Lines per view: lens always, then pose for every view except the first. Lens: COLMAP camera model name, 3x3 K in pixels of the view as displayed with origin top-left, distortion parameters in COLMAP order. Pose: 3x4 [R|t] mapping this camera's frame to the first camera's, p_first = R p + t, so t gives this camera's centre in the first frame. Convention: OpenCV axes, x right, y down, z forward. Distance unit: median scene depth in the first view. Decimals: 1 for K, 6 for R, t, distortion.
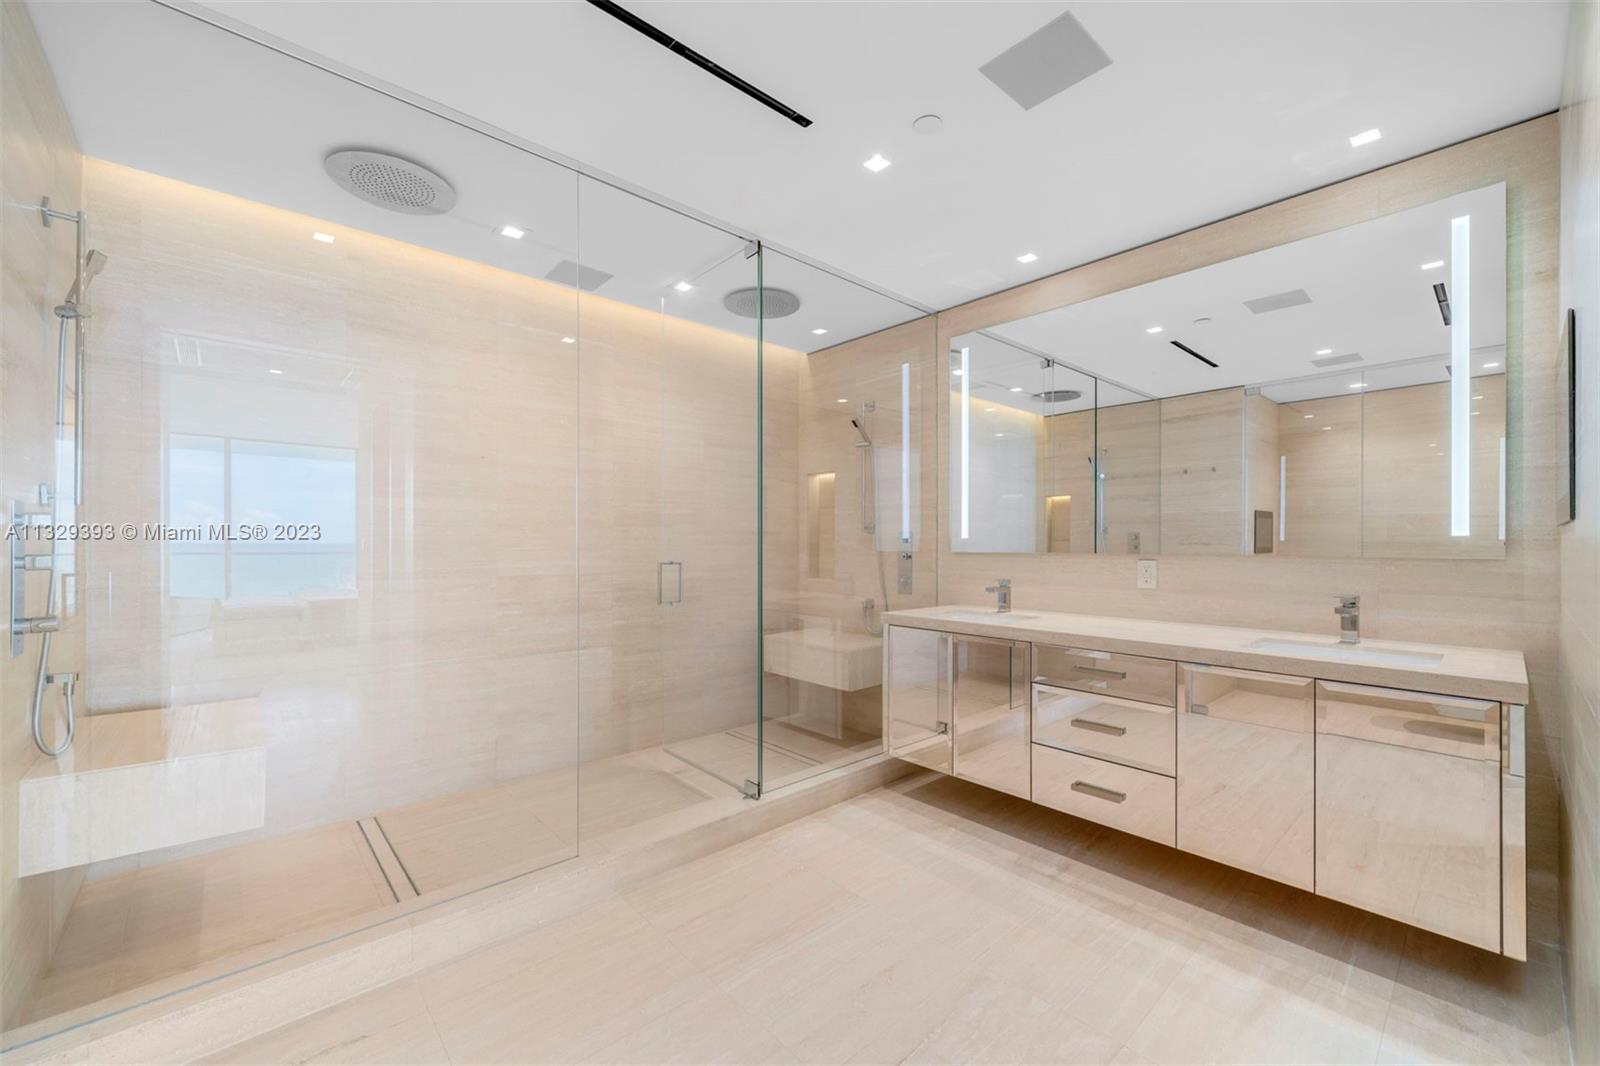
lens RADIAL K [[642.1, 0, 798.0], [0, 642.1, 539.7], [0, 0, 1]] dist [-0.000392, 0.000239]
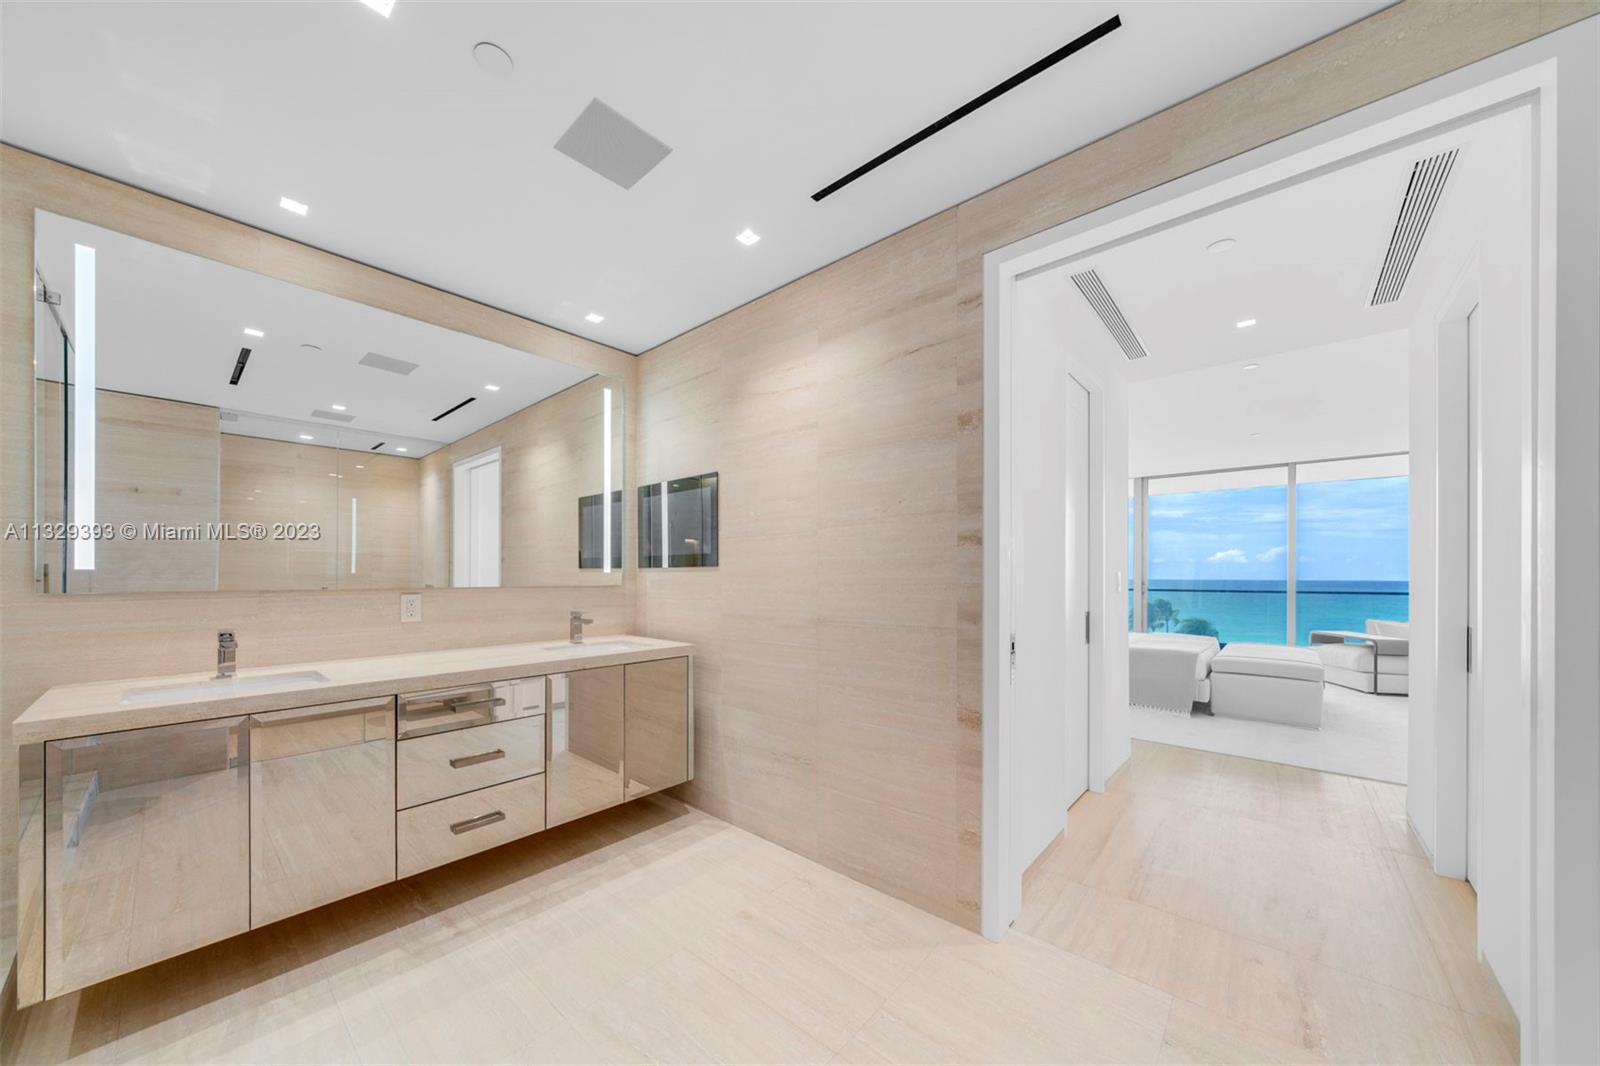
lens RADIAL K [[557.4, 0, 803.9], [0, 557.4, 573.6], [0, 0, 1]] dist [0.001845, 0.000172]
pose [[-0.126268, 0.005388, 0.991982, -0.408937], [-0.000943, 0.999984, -0.005552, 0.004697], [-0.991996, -0.001636, -0.126261, 0.519099]]
